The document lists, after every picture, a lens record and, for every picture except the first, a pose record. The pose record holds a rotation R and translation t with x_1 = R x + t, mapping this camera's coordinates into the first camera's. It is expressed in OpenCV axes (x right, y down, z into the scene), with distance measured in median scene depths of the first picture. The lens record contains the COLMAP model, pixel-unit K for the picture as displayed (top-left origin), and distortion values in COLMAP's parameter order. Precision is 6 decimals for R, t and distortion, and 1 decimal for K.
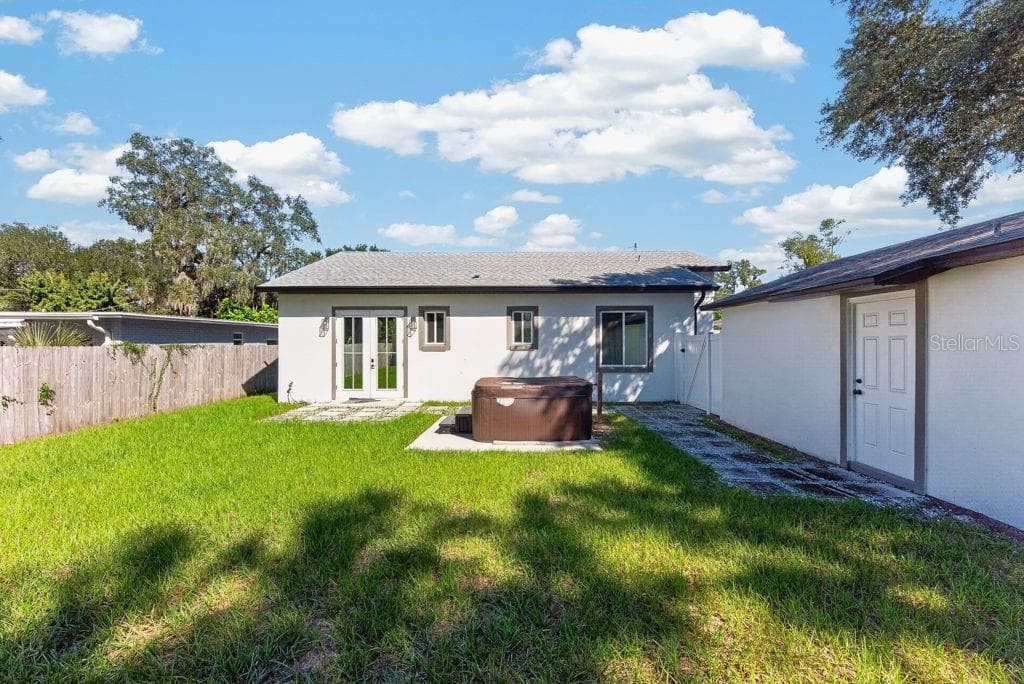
lens RADIAL K [[405.8, 0, 512.0], [0, 405.8, 342.0], [0, 0, 1]] dist [0.000880, -0.000091]
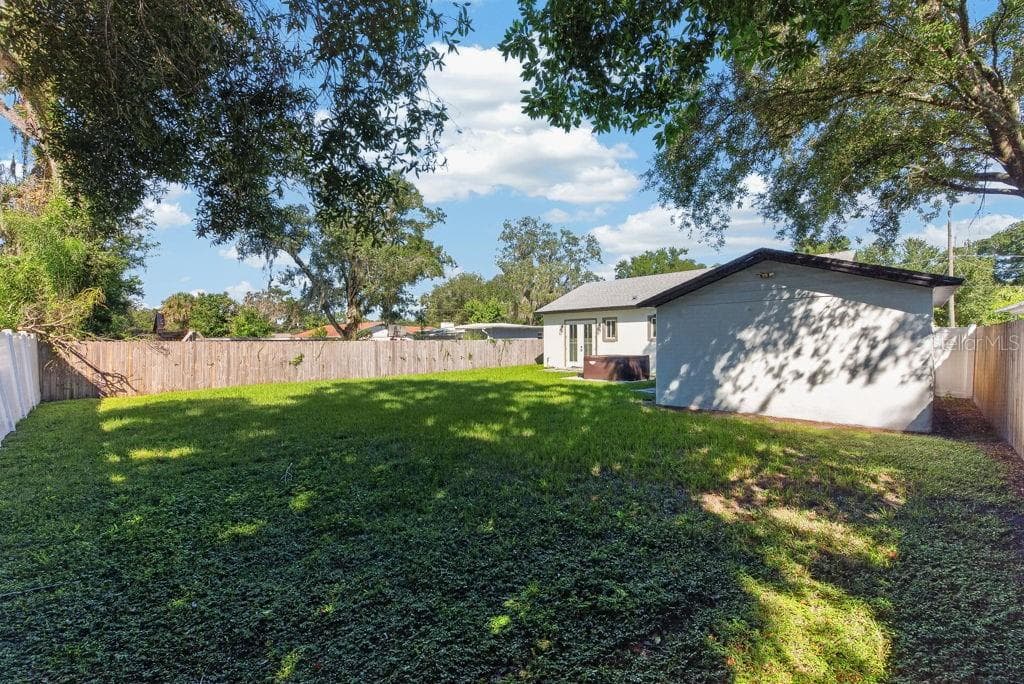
lens RADIAL K [[405.8, 0, 512.0], [0, 405.8, 342.0], [0, 0, 1]] dist [0.000880, -0.000091]
pose [[0.719398, 0.000314, -0.694598, 0.753046], [0.012900, 0.999821, 0.013813, -0.008225], [0.694478, -0.018898, 0.719266, -0.610439]]
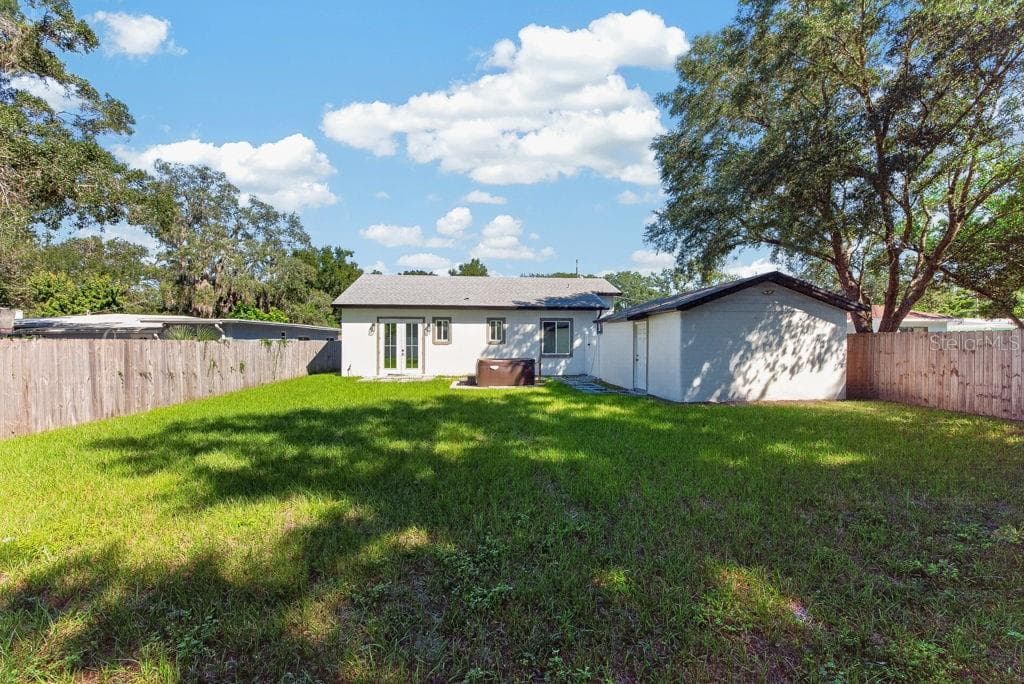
lens RADIAL K [[405.8, 0, 512.0], [0, 405.8, 342.0], [0, 0, 1]] dist [0.000880, -0.000091]
pose [[0.993860, 0.002886, 0.110611, -0.091347], [-0.003789, 0.999961, 0.007954, -0.001809], [-0.110584, -0.008324, 0.993832, -0.646586]]
